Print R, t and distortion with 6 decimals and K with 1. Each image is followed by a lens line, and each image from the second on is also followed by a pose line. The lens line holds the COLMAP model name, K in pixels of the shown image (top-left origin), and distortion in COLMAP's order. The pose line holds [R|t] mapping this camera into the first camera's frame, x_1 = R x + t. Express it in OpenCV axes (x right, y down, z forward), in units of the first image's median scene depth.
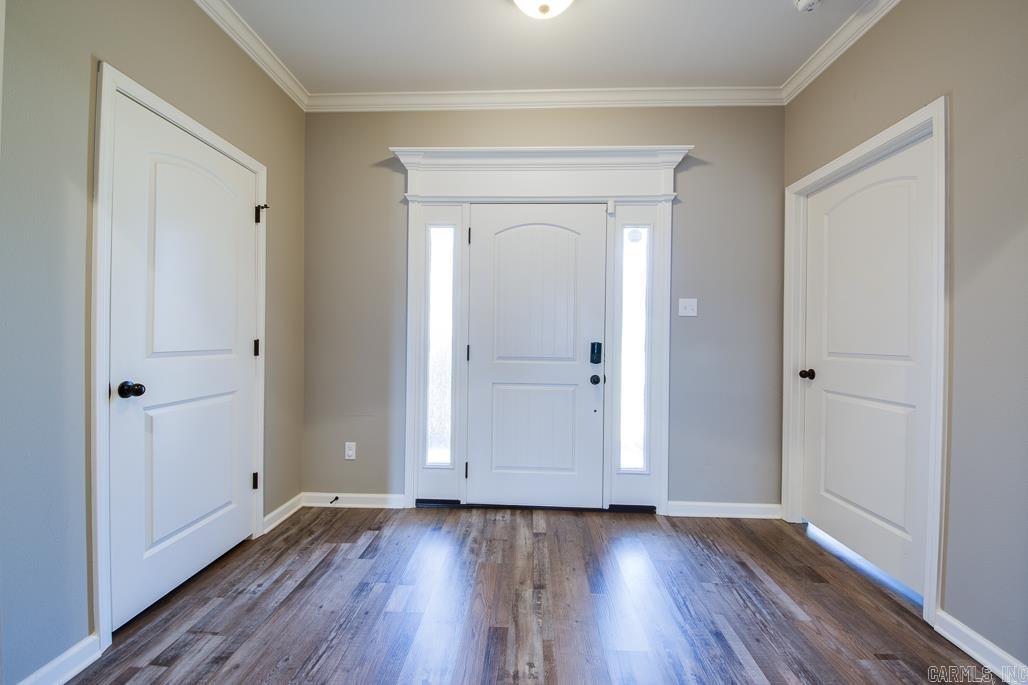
lens RADIAL K [[415.8, 0, 515.9], [0, 415.8, 338.9], [0, 0, 1]] dist [0.010830, -0.013023]
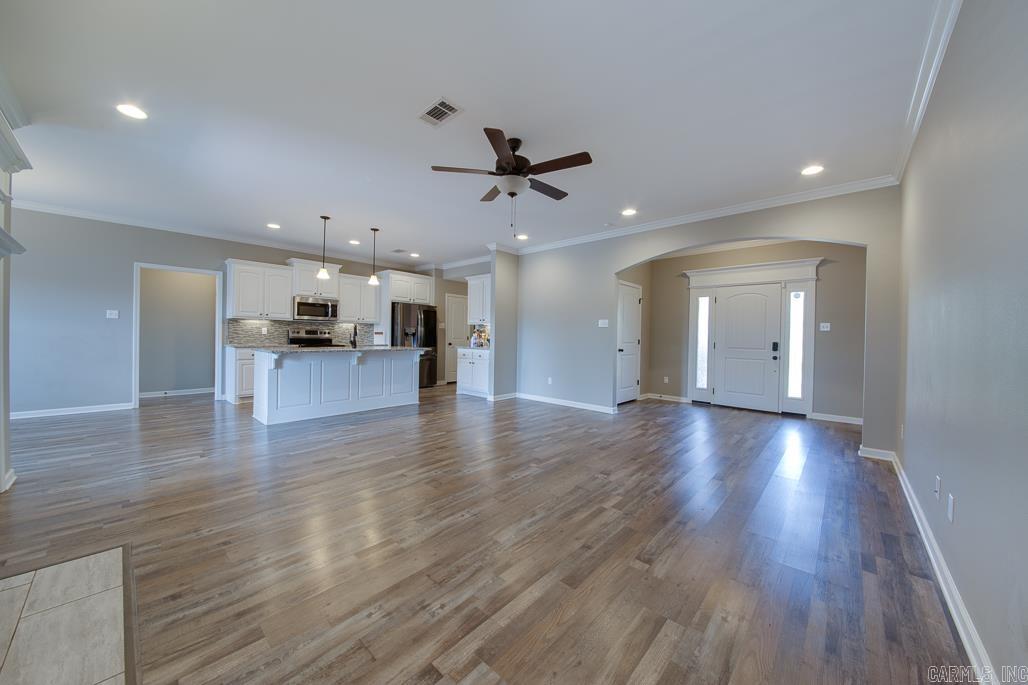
lens RADIAL K [[359.4, 0, 511.5], [0, 359.4, 337.6], [0, 0, 1]] dist [0.005612, -0.007319]
pose [[0.762670, 0.005617, -0.646763, 0.372489], [-0.009172, 0.999956, -0.002131, 0.000428], [0.646722, 0.007557, 0.762688, -1.531624]]
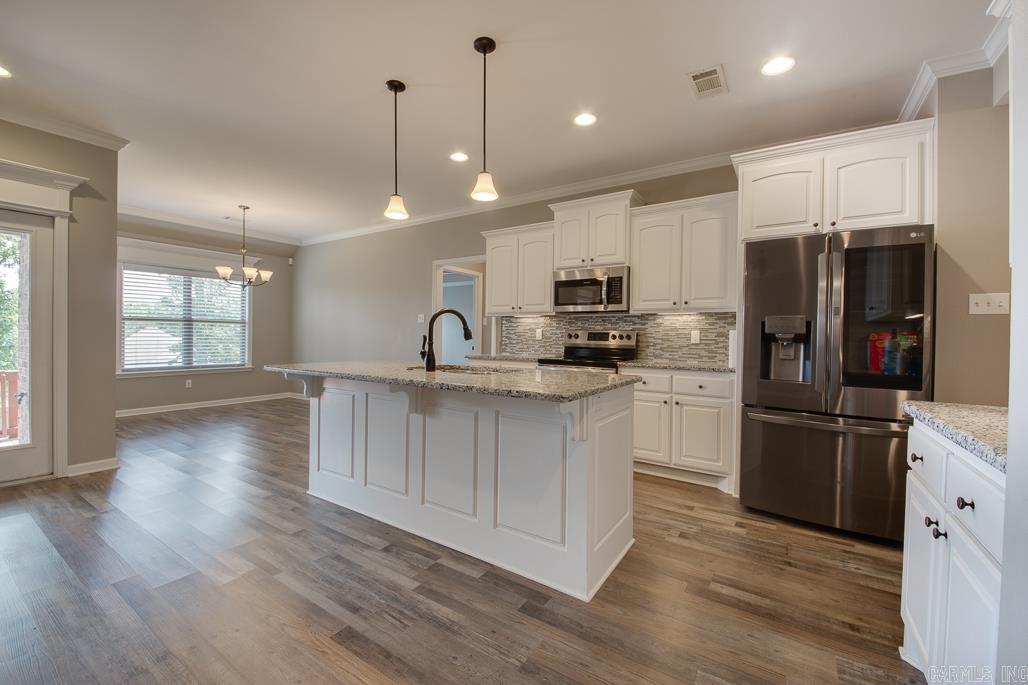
lens RADIAL K [[415.8, 0, 515.9], [0, 415.8, 338.9], [0, 0, 1]] dist [0.010830, -0.013023]
pose [[-0.513541, -0.008449, -0.858024, -0.852043], [-0.019588, 0.999806, 0.001879, -0.015231], [0.857842, 0.017772, -0.513607, 0.022607]]
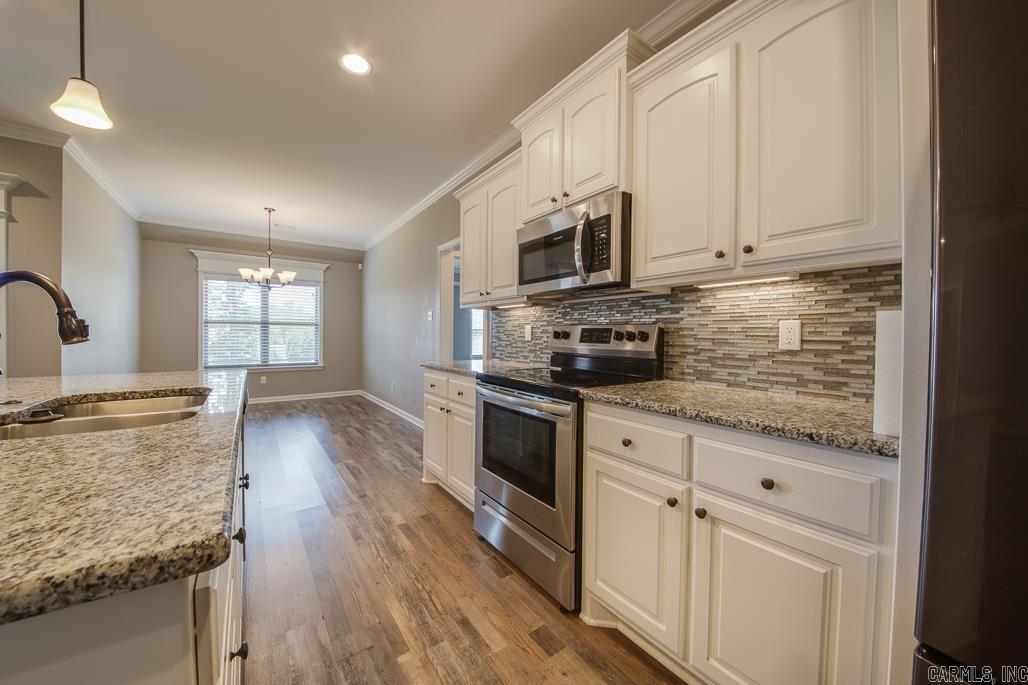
lens RADIAL K [[363.5, 0, 513.9], [0, 363.5, 337.2], [0, 0, 1]] dist [-0.000284, -0.007163]
pose [[-0.787412, -0.012792, -0.616294, -1.729450], [-0.017550, 0.999845, 0.001670, -0.021905], [0.616177, 0.012131, -0.787514, -0.012477]]
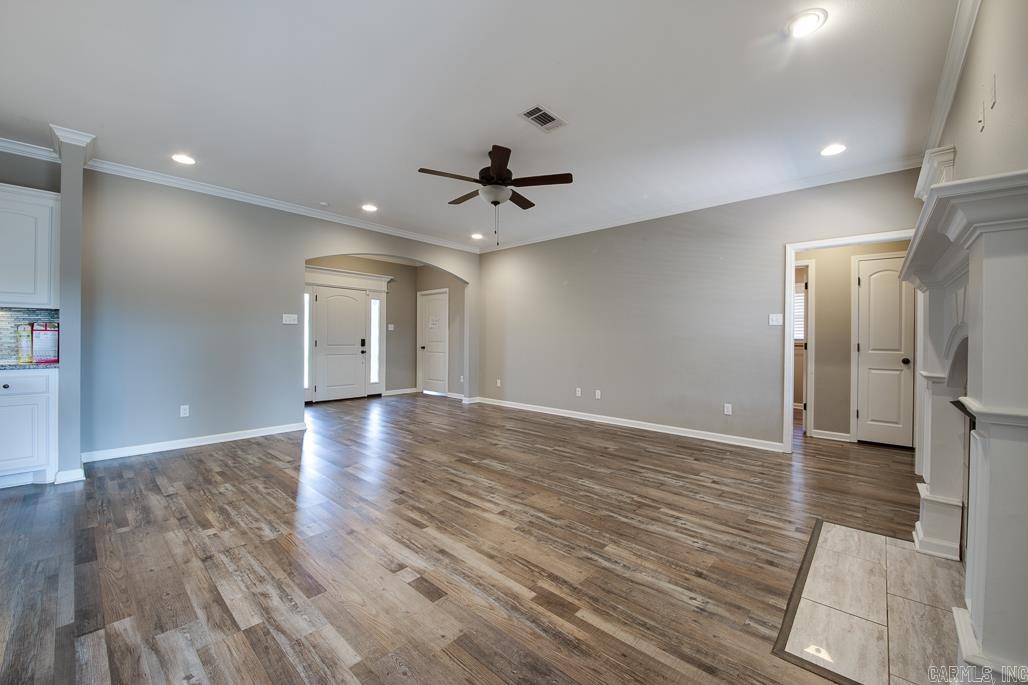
lens RADIAL K [[402.0, 0, 502.6], [0, 402.0, 339.1], [0, 0, 1]] dist [0.000995, -0.006989]
pose [[0.654630, -0.007133, 0.755916, -1.280992], [0.000840, 0.999962, 0.008709, -0.015043], [-0.755949, -0.005066, 0.654611, -1.552863]]
